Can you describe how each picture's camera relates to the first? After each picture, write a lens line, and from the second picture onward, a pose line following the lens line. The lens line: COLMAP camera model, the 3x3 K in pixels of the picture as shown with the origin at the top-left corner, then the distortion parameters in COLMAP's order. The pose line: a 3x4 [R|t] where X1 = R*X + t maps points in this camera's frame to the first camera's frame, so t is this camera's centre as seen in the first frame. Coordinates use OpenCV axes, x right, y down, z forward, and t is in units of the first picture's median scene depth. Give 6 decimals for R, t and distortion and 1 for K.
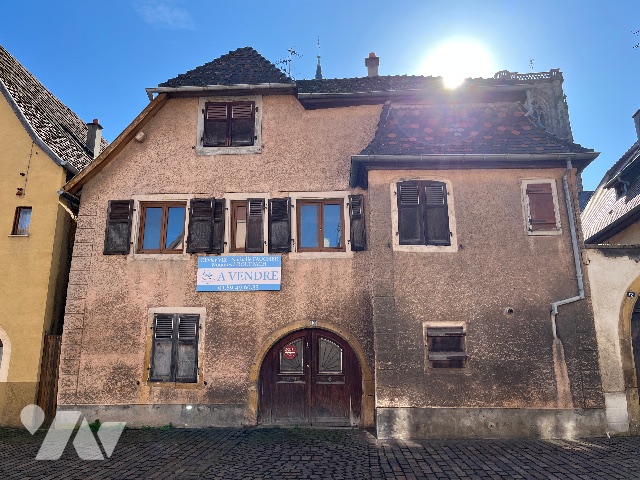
lens RADIAL K [[489.0, 0, 319.5], [0, 489.0, 239.5], [0, 0, 1]] dist [0.024663, 0.012127]
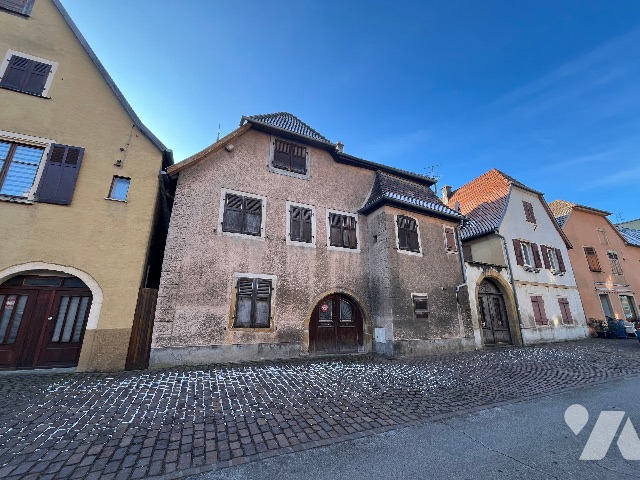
lens RADIAL K [[257.0, 0, 319.0], [0, 257.0, 243.6], [0, 0, 1]] dist [-0.001403, -0.000235]
pose [[0.879951, 0.134547, 0.455613, -0.488137], [-0.123868, 0.990862, -0.053378, 0.071233], [-0.458632, -0.009466, 0.888576, 0.273177]]
